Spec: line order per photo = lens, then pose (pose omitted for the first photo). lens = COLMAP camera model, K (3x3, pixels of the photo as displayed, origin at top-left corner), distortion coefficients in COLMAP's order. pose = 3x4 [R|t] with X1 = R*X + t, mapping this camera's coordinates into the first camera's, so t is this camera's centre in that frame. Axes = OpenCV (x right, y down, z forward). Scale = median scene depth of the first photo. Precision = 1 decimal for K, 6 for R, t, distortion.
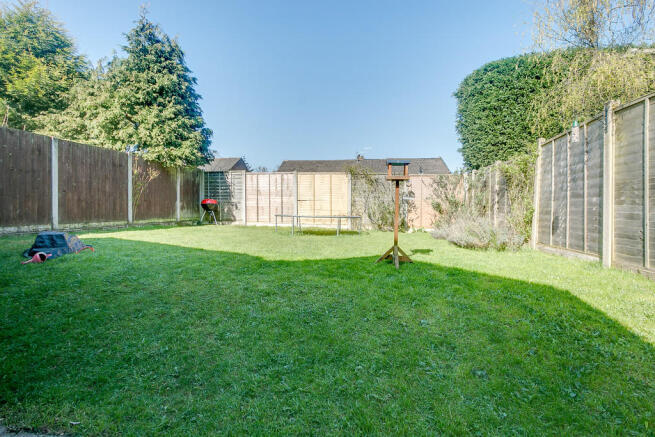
lens RADIAL K [[303.7, 0, 334.4], [0, 303.7, 208.2], [0, 0, 1]] dist [-0.003127, 0.001429]
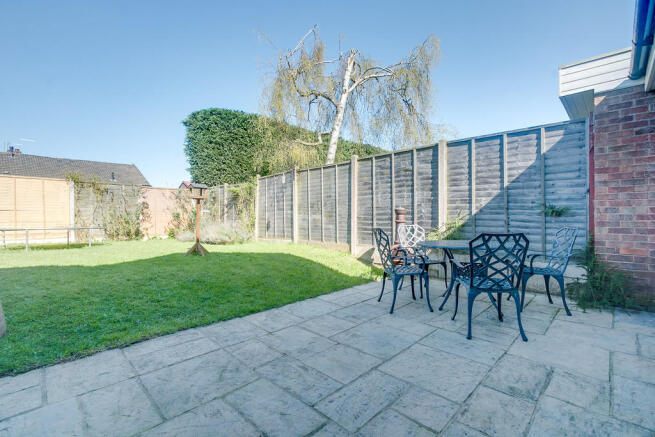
lens RADIAL K [[303.7, 0, 324.4], [0, 303.7, 213.7], [0, 0, 1]] dist [-0.003127, 0.001429]
pose [[0.580750, -0.007155, 0.814050, -0.443813], [0.014944, 0.999887, -0.001872, -0.005462], [-0.813945, 0.013253, 0.580791, -0.251124]]
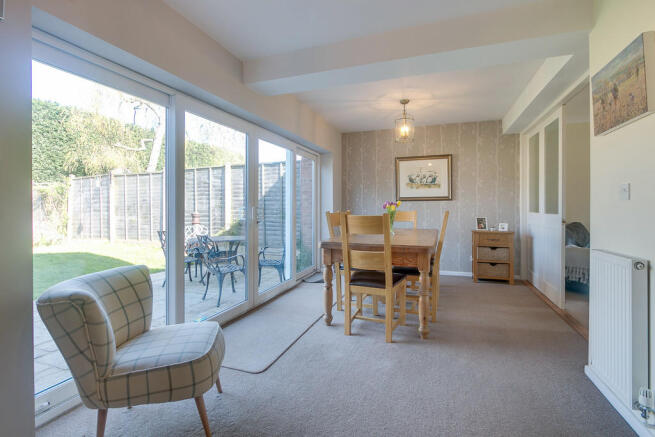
lens RADIAL K [[303.7, 0, 329.4], [0, 303.7, 210.0], [0, 0, 1]] dist [-0.003127, 0.001429]
pose [[0.184934, -0.011680, 0.982681, -0.644117], [0.012004, 0.999882, 0.009626, -0.035215], [-0.982678, 0.010016, 0.185053, -0.639998]]
